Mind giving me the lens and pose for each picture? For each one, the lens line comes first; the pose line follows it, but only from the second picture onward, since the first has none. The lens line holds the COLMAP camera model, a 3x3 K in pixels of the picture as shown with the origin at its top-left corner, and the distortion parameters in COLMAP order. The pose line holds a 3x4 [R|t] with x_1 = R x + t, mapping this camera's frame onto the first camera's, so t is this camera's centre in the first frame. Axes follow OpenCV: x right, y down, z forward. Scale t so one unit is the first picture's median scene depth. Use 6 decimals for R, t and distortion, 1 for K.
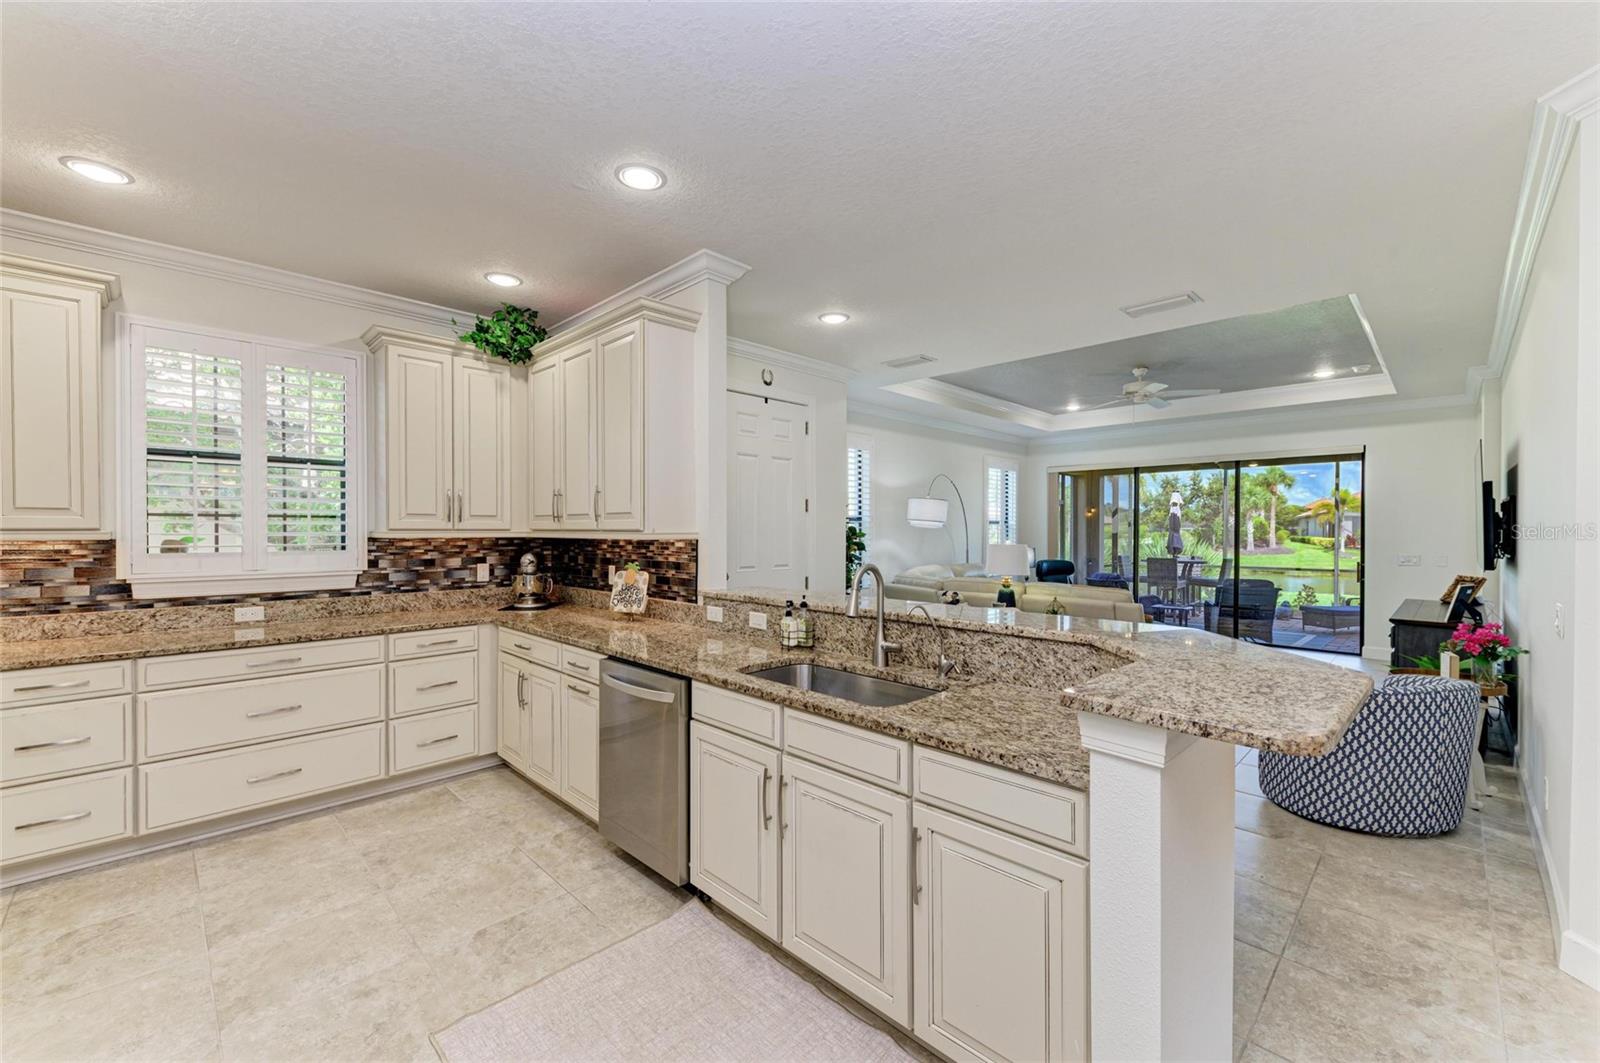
lens RADIAL K [[646.8, 0, 796.0], [0, 646.8, 531.7], [0, 0, 1]] dist [0.004457, -0.000839]
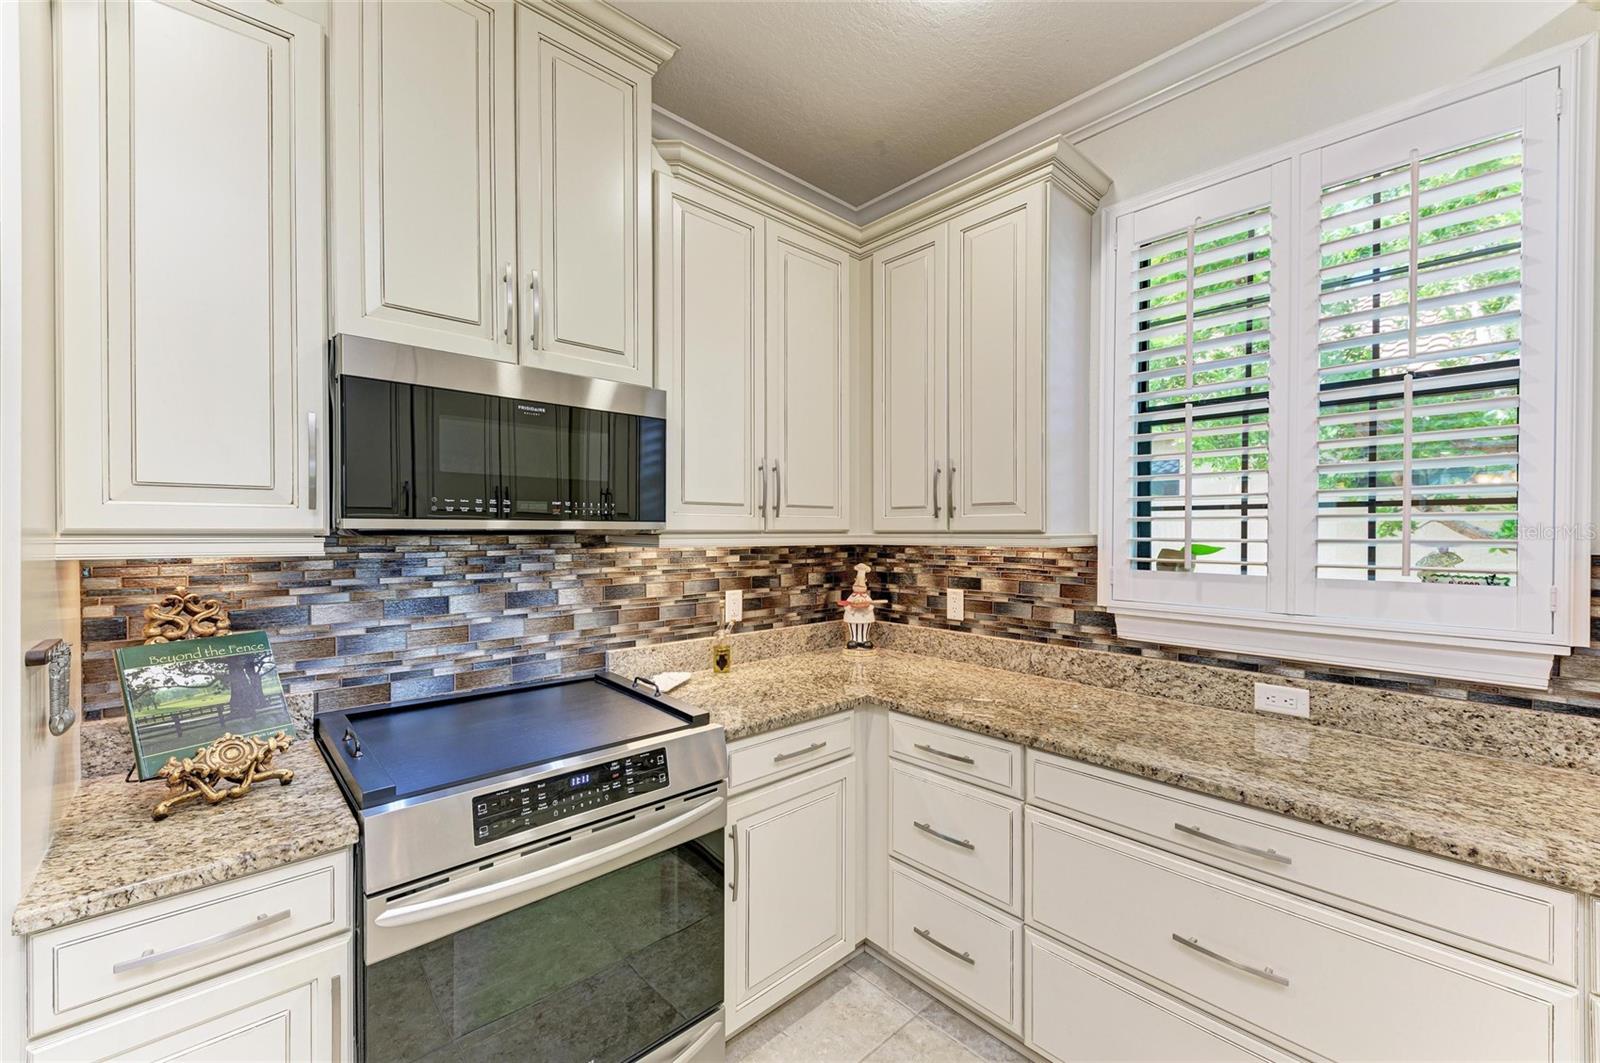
lens RADIAL K [[646.8, 0, 795.3], [0, 646.8, 533.3], [0, 0, 1]] dist [0.004457, -0.000839]
pose [[-0.041198, 0.004903, -0.999139, -0.355001], [-0.005464, 0.999972, 0.005132, -0.004246], [0.999136, 0.005671, -0.041170, 0.712523]]
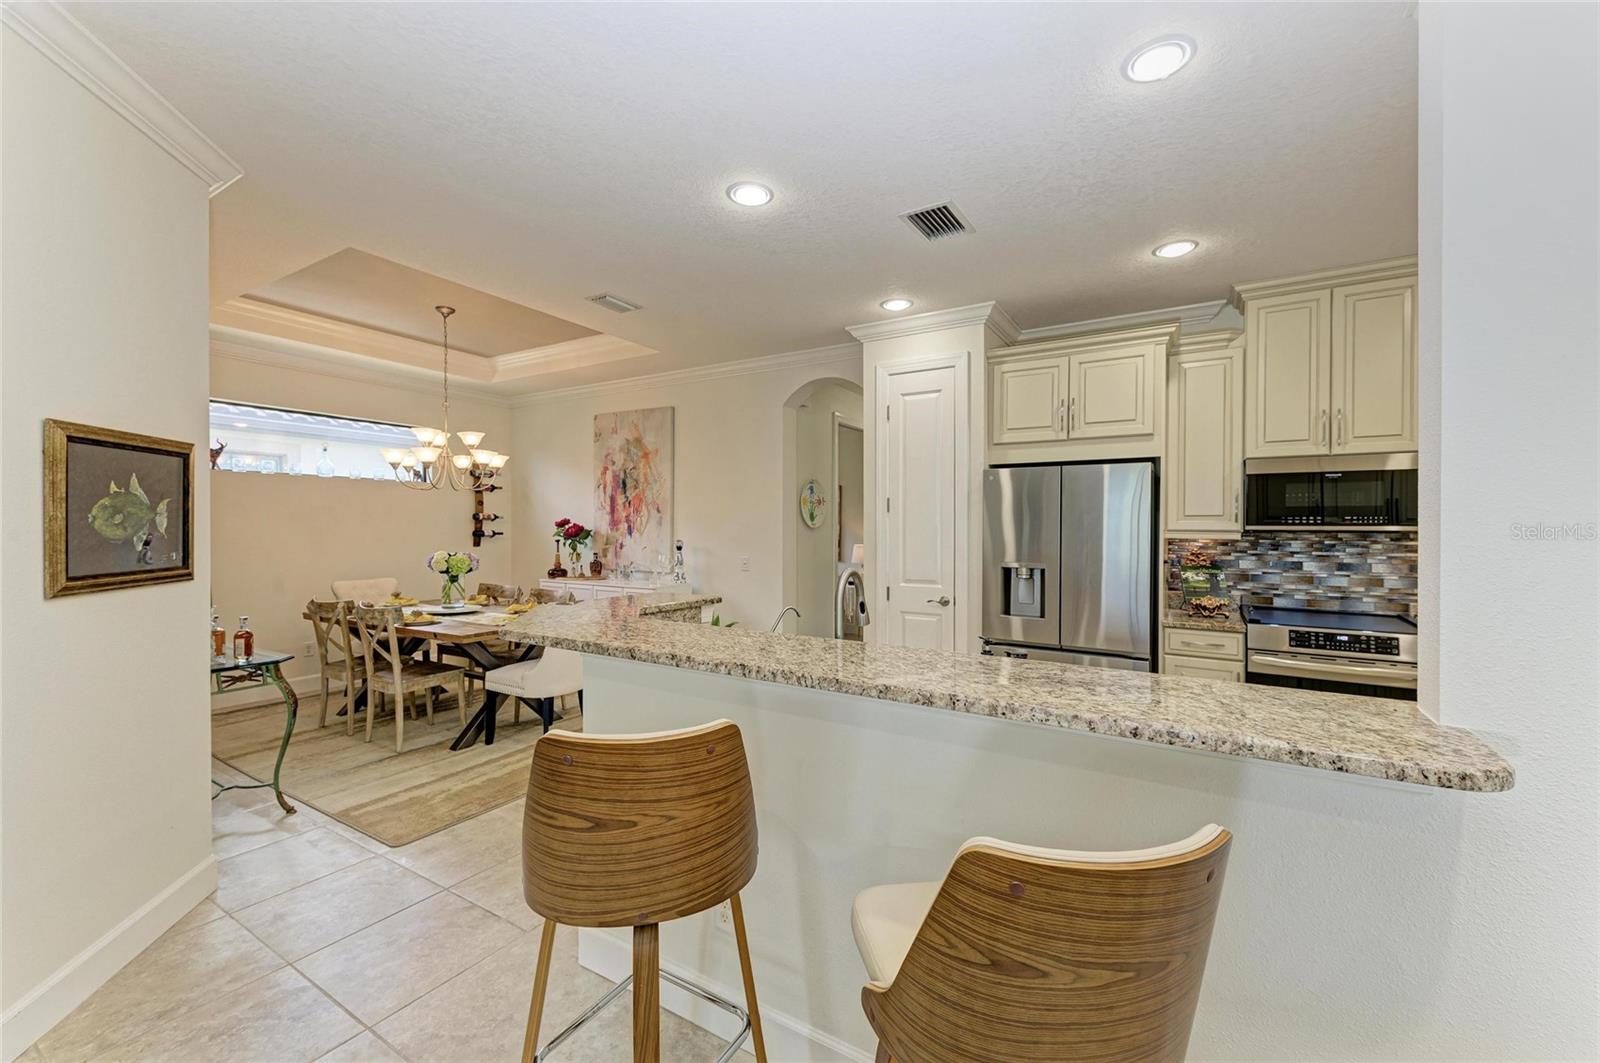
lens RADIAL K [[646.8, 0, 798.4], [0, 646.8, 528.2], [0, 0, 1]] dist [0.004457, -0.000839]
pose [[-0.971398, -0.005909, -0.237385, -0.011923], [-0.008195, 0.999929, 0.008646, -0.006962], [0.237318, 0.010344, -0.971377, 1.044242]]
